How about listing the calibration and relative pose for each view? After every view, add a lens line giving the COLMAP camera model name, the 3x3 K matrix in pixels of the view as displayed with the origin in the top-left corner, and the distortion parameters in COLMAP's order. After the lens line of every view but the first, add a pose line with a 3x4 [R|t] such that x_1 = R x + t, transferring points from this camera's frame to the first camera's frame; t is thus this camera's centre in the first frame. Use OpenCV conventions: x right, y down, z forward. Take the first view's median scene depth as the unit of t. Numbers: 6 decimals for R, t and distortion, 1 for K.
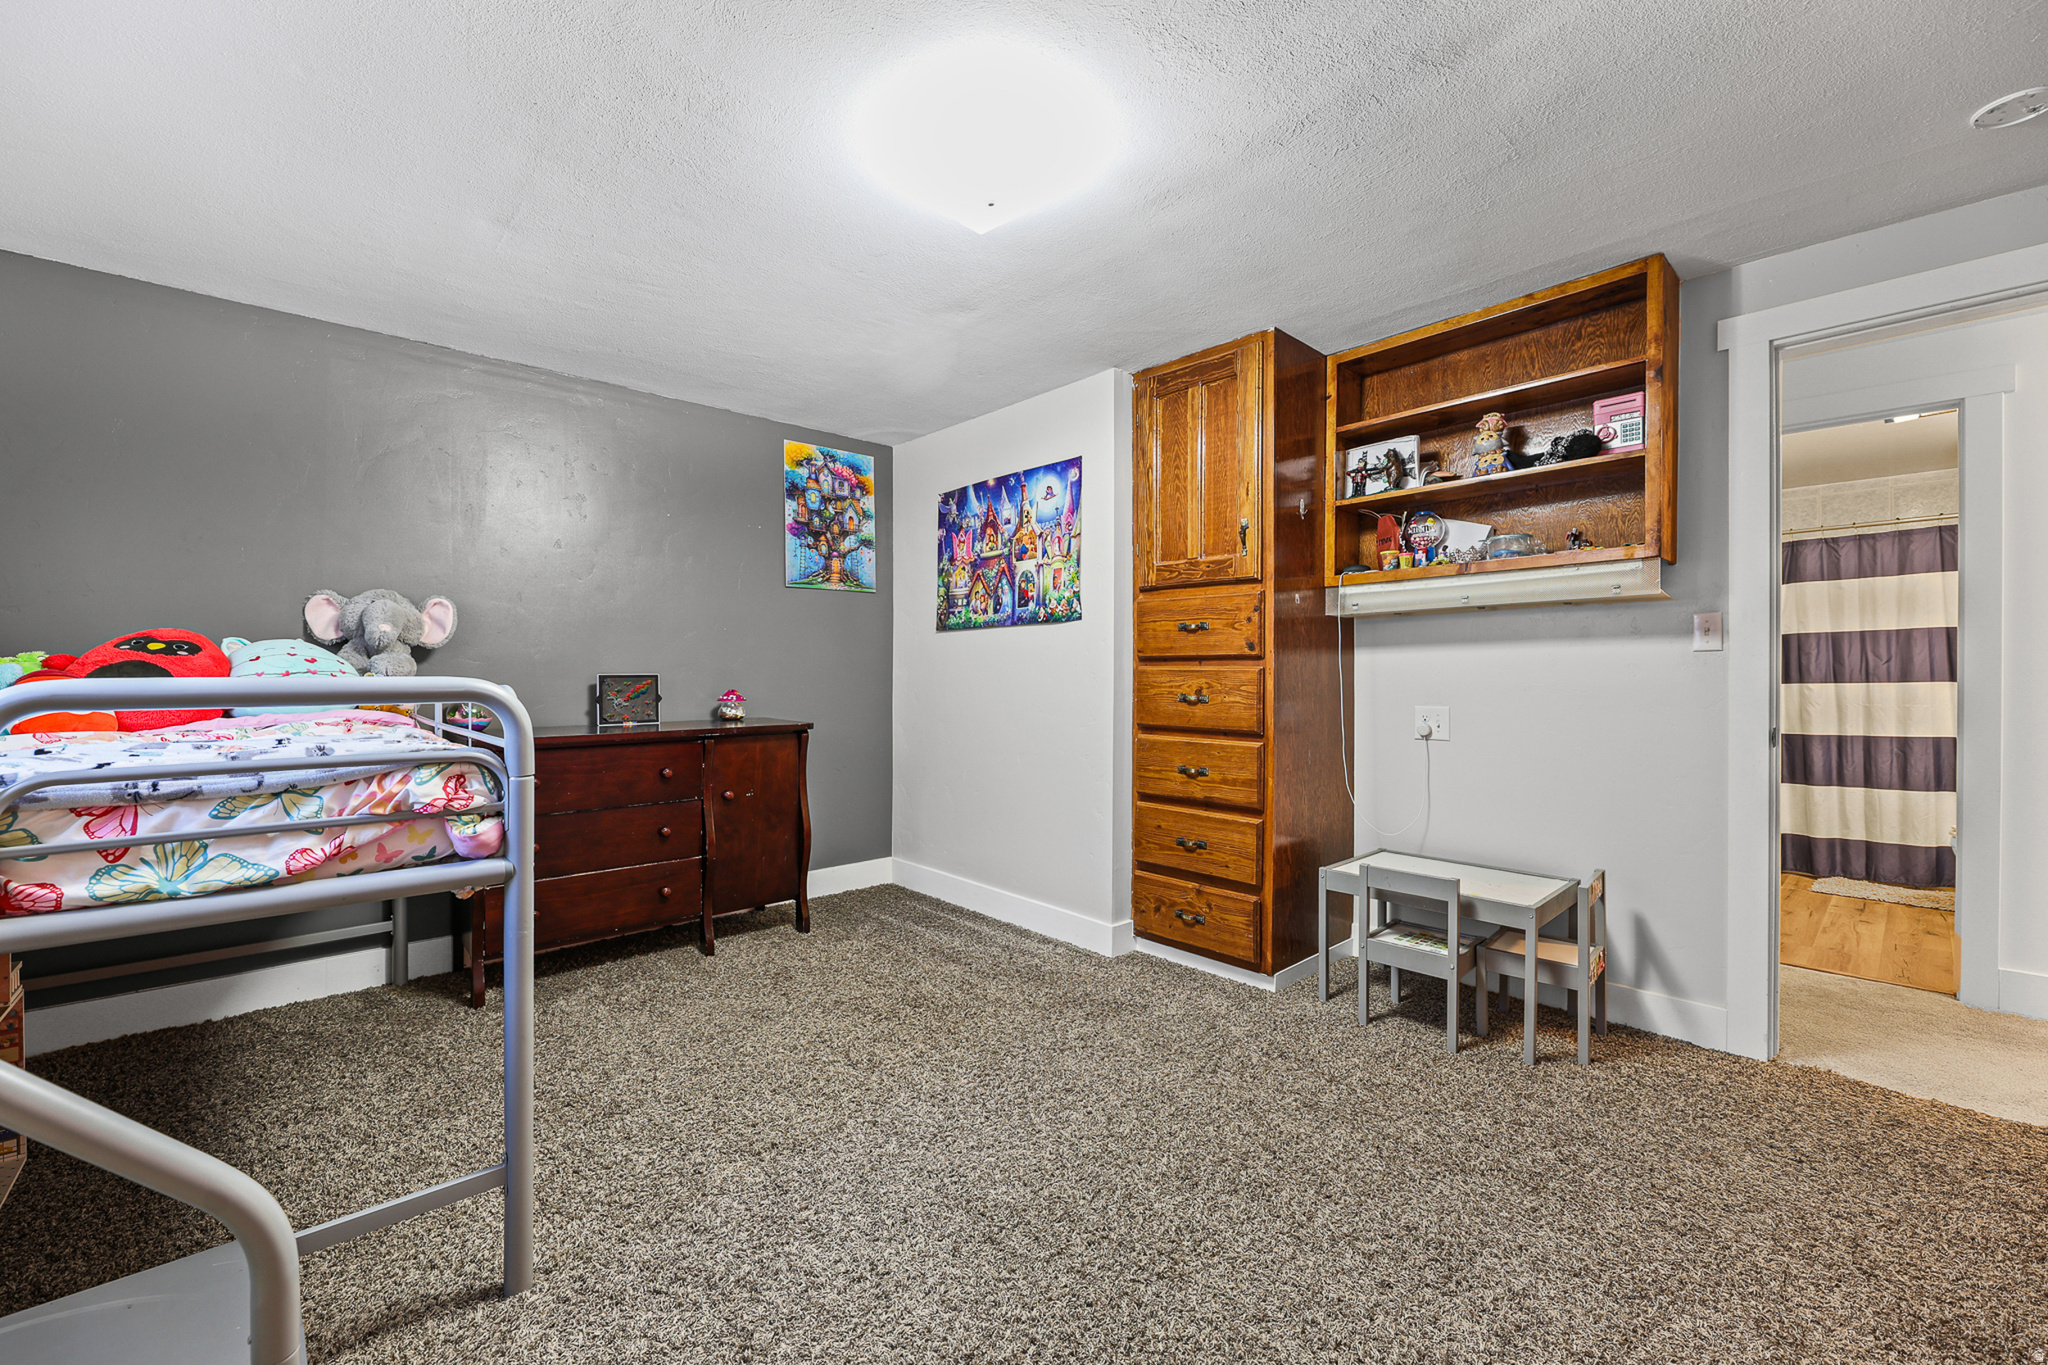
lens RADIAL K [[831.2, 0, 1005.2], [0, 831.2, 675.9], [0, 0, 1]] dist [-0.001673, -0.000051]
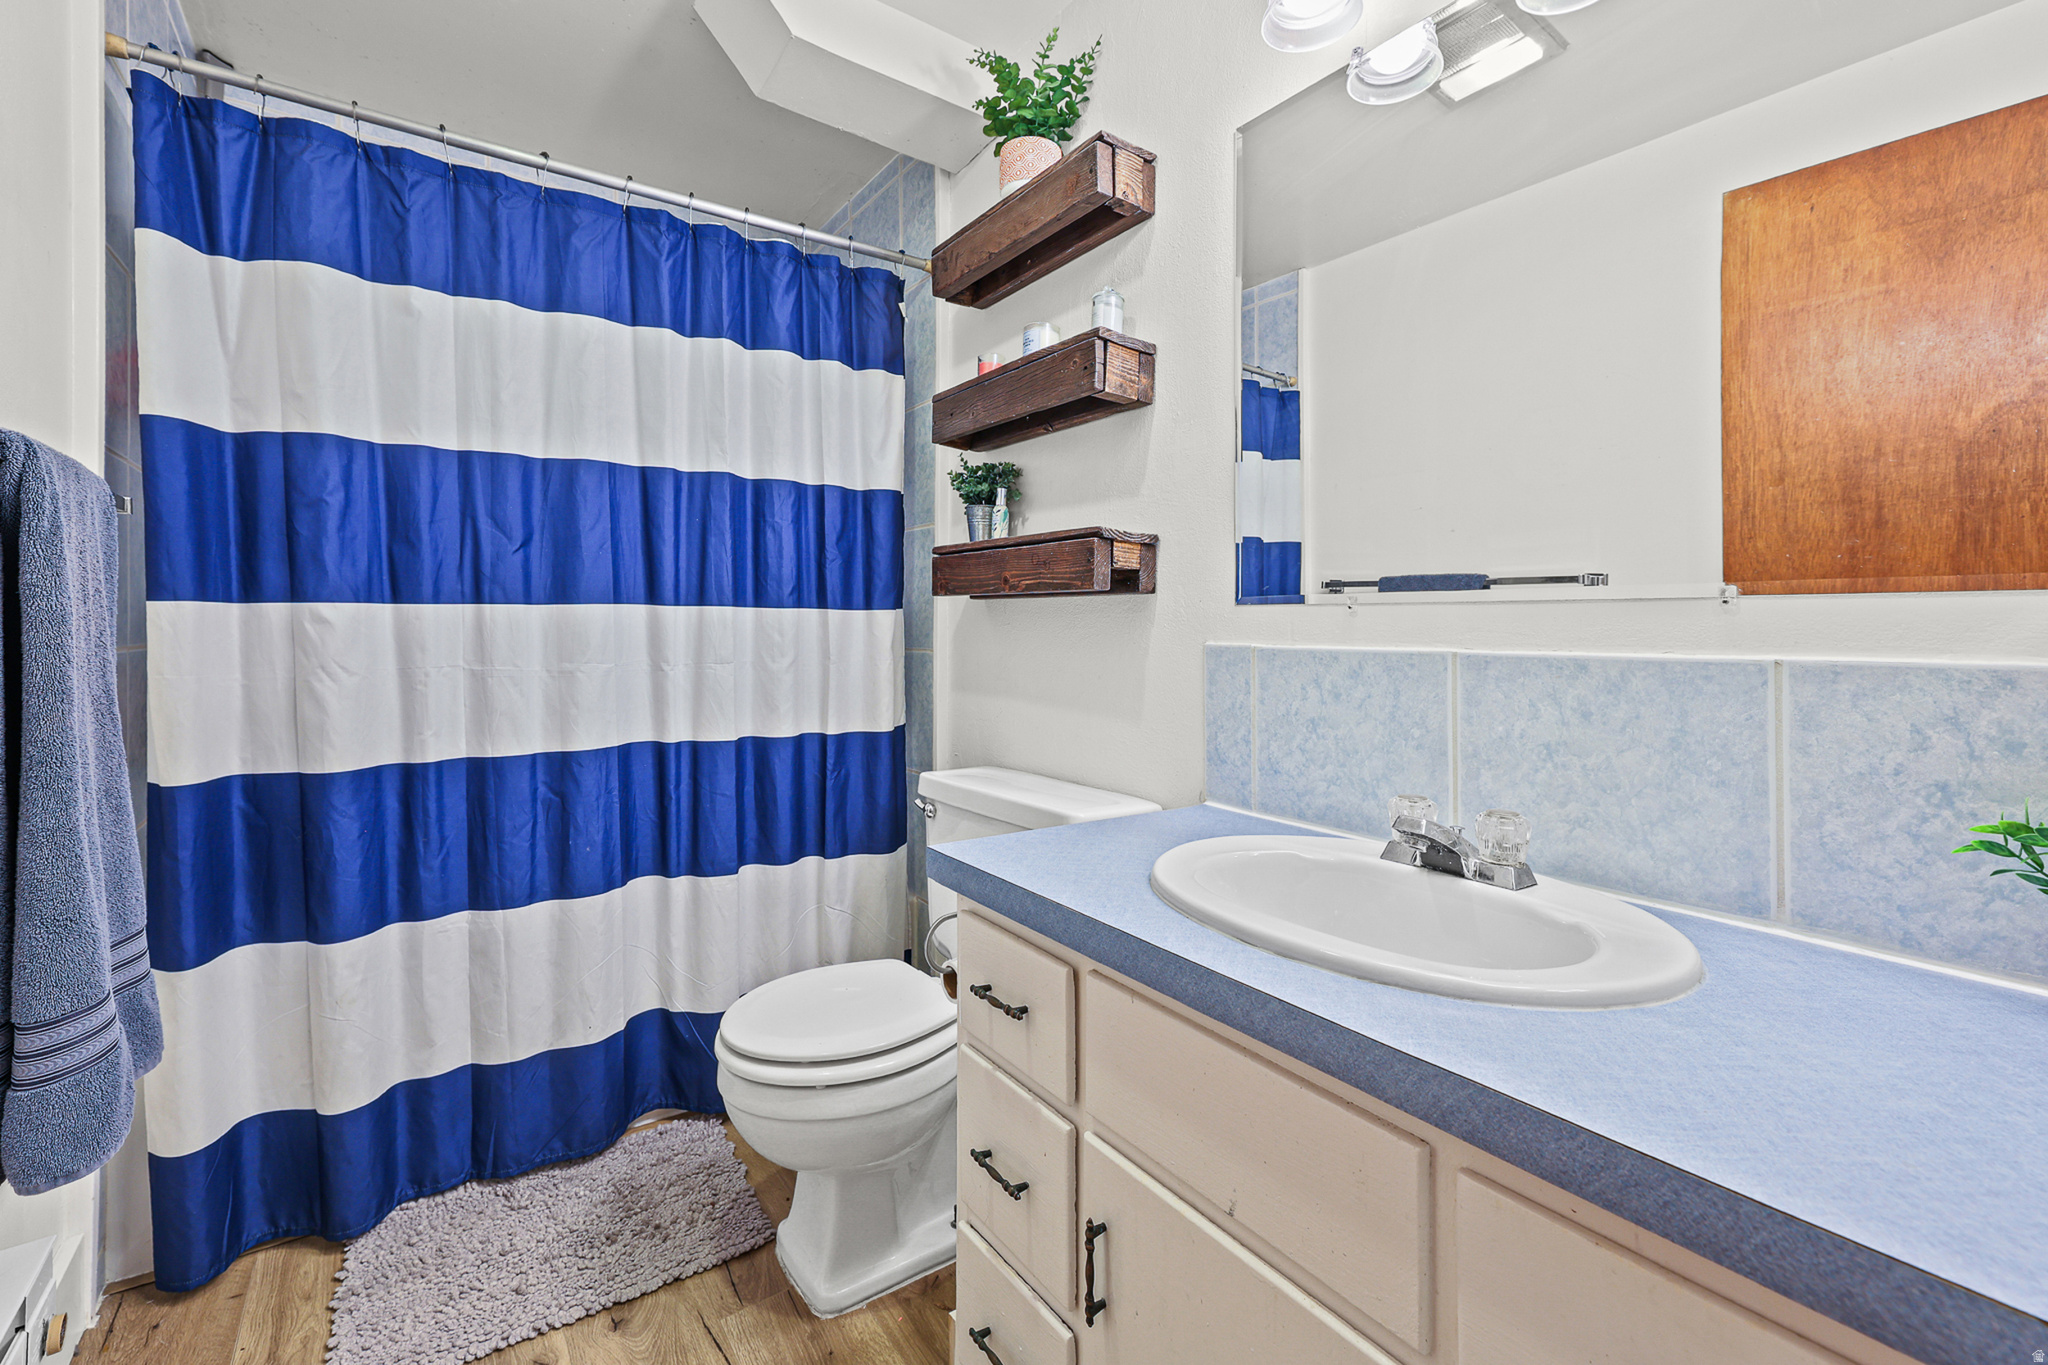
lens RADIAL K [[831.2, 0, 1016.7], [0, 831.2, 672.7], [0, 0, 1]] dist [-0.001673, -0.000051]
pose [[0.191949, 0.001420, 0.981404, 0.743312], [0.003460, 0.999992, -0.002124, 0.038025], [-0.981399, 0.003804, 0.191942, 0.713419]]
